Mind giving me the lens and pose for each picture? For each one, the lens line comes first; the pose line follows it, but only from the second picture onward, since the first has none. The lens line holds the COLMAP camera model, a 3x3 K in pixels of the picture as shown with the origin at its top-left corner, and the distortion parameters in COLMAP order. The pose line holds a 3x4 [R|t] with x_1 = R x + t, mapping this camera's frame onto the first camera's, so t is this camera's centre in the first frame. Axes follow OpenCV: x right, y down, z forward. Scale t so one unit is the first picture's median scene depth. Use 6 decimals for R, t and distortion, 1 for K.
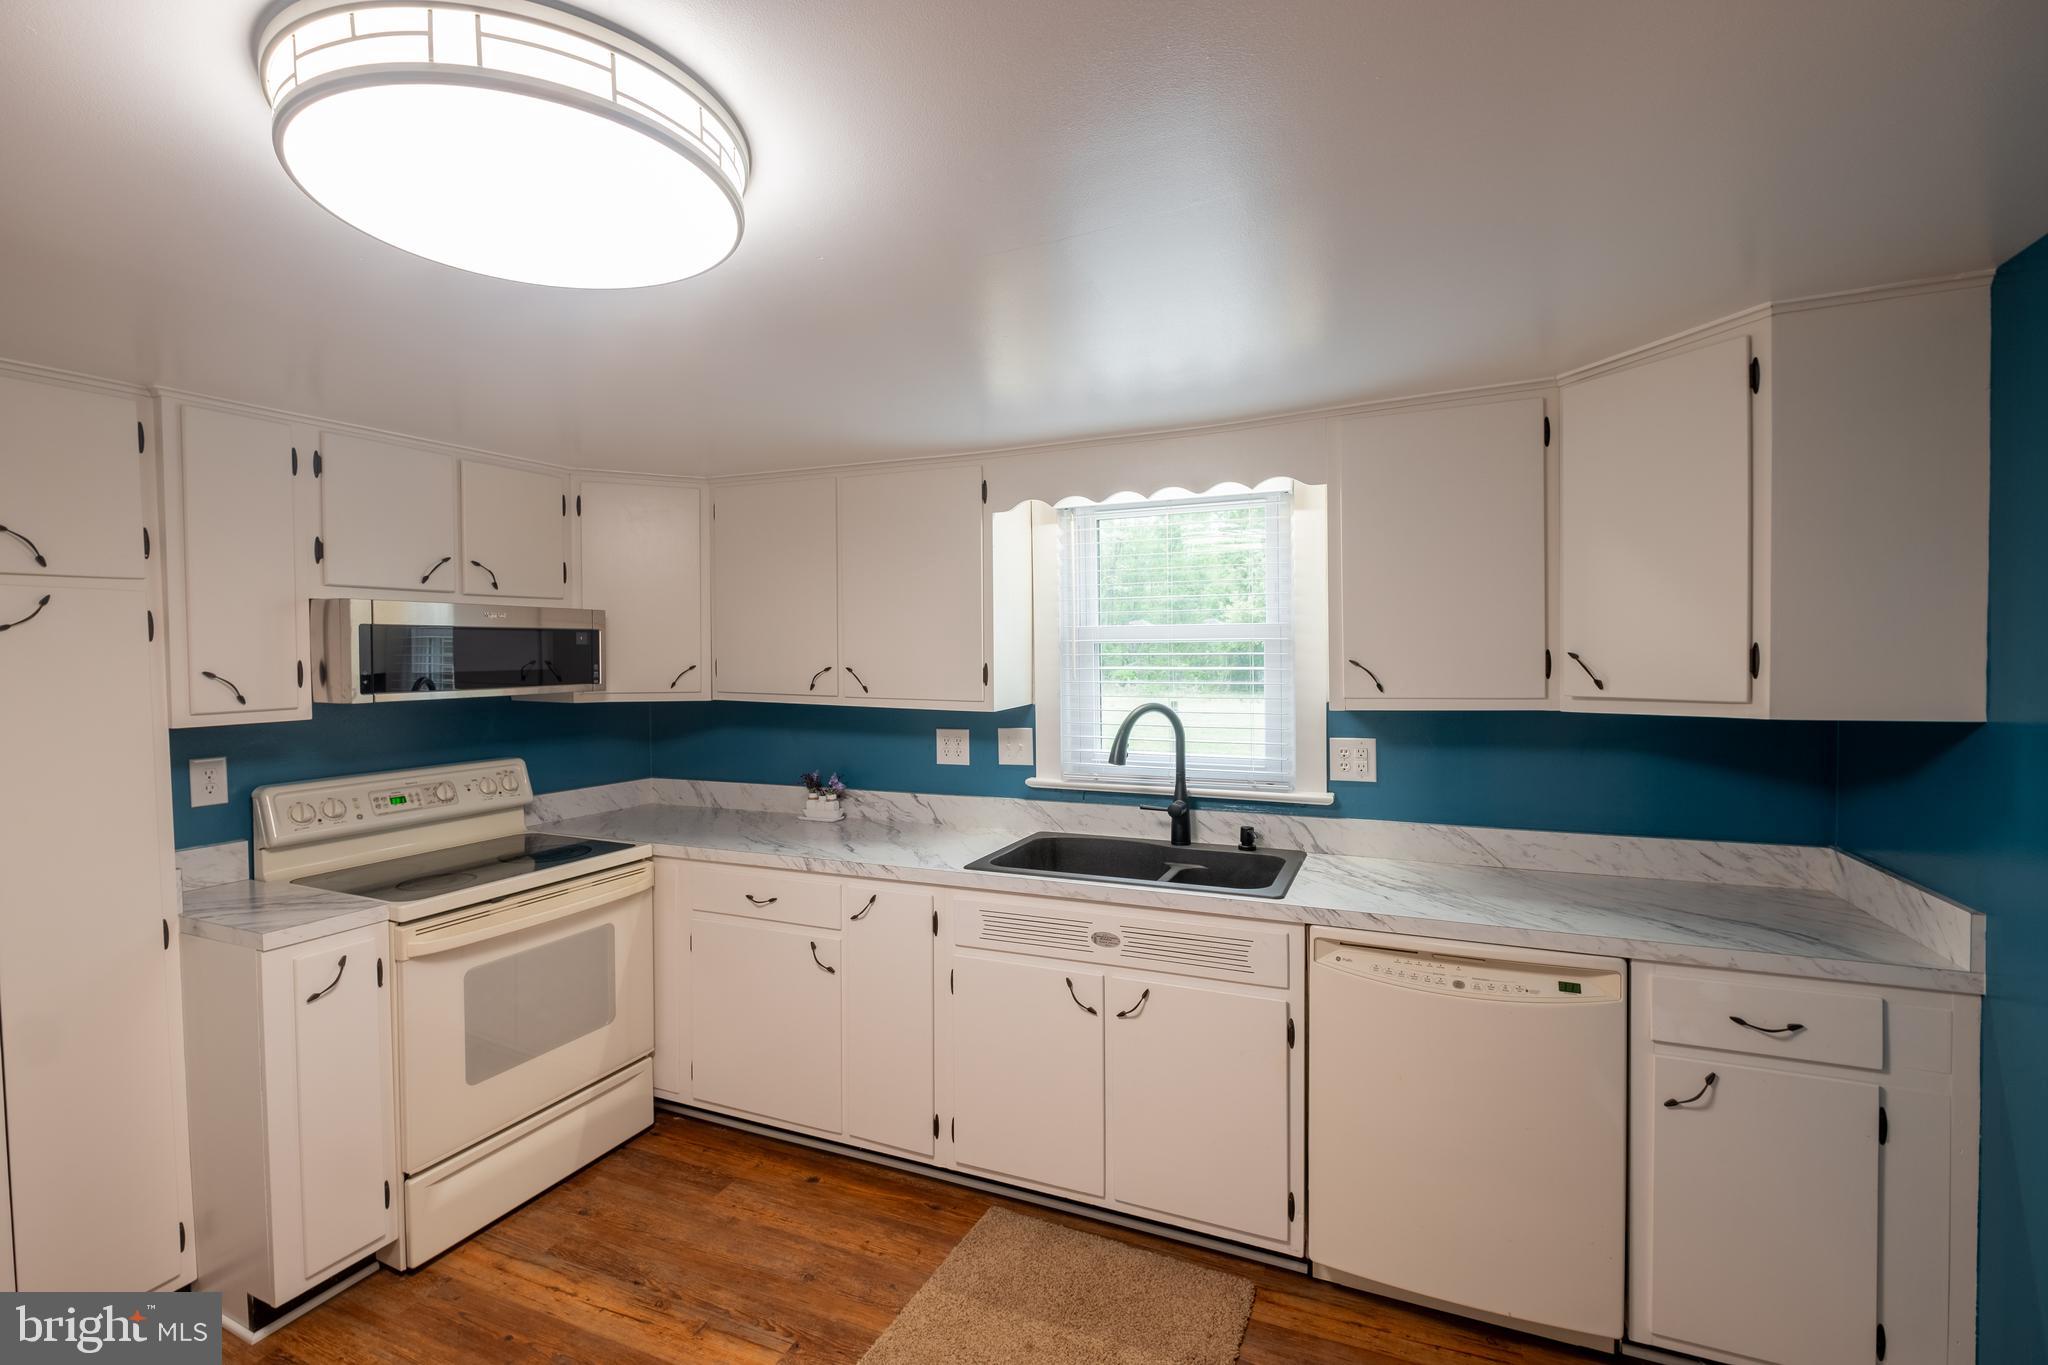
lens RADIAL K [[900.0, 0, 1016.1], [0, 900.0, 675.9], [0, 0, 1]] dist [-0.001727, -0.000987]
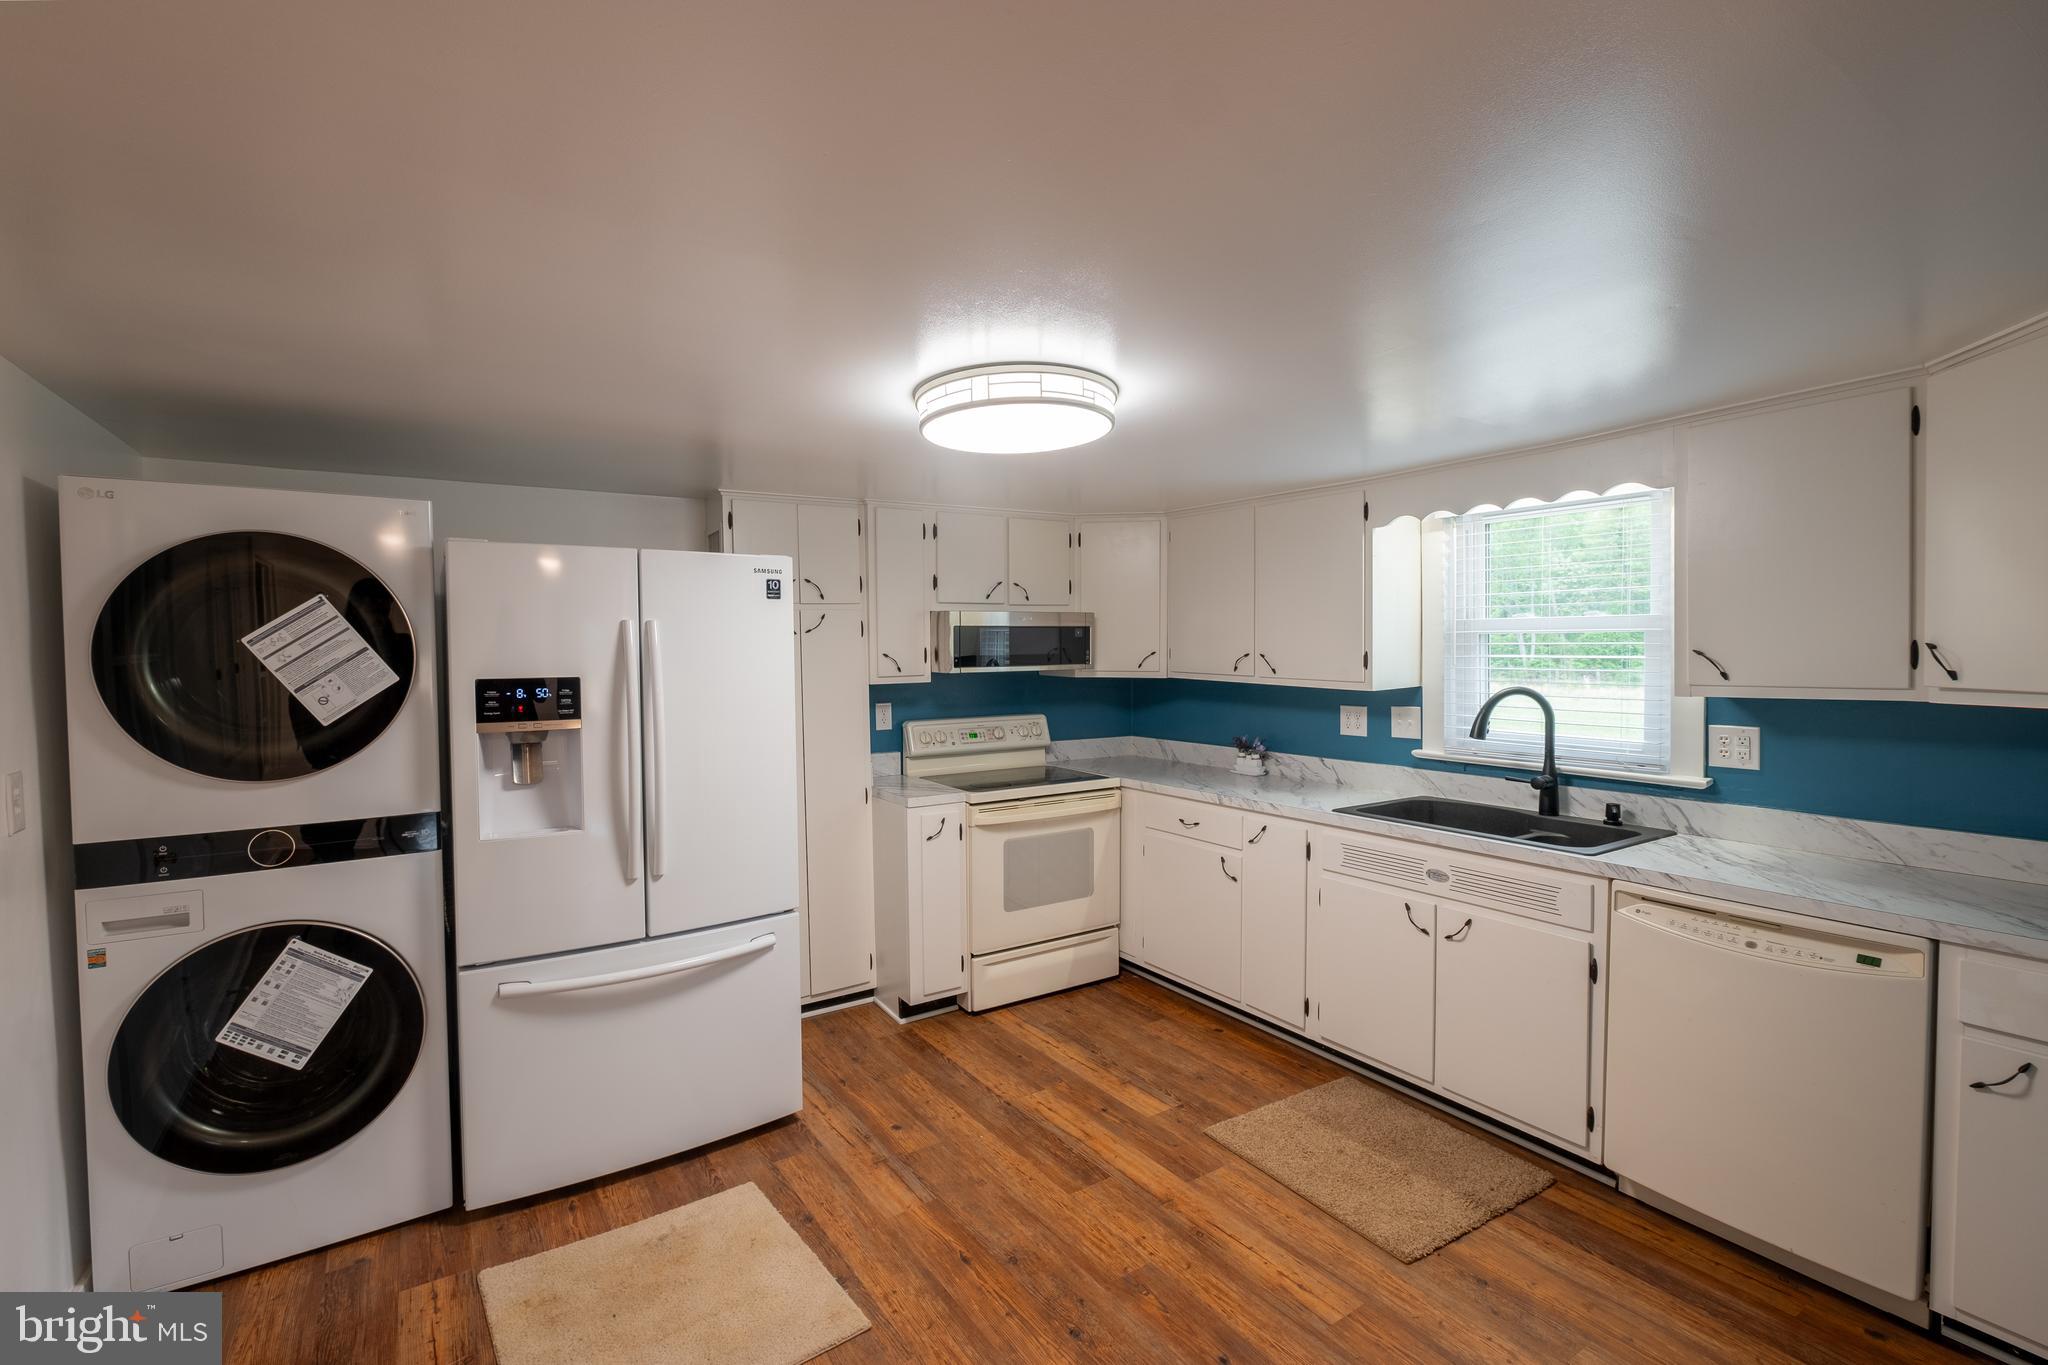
lens RADIAL K [[900.0, 0, 1016.1], [0, 900.0, 675.9], [0, 0, 1]] dist [-0.001727, -0.000987]
pose [[0.841218, 0.019820, -0.540333, 0.252555], [-0.012169, 0.999769, 0.017727, 0.004119], [0.540559, -0.008337, 0.841265, -0.320254]]
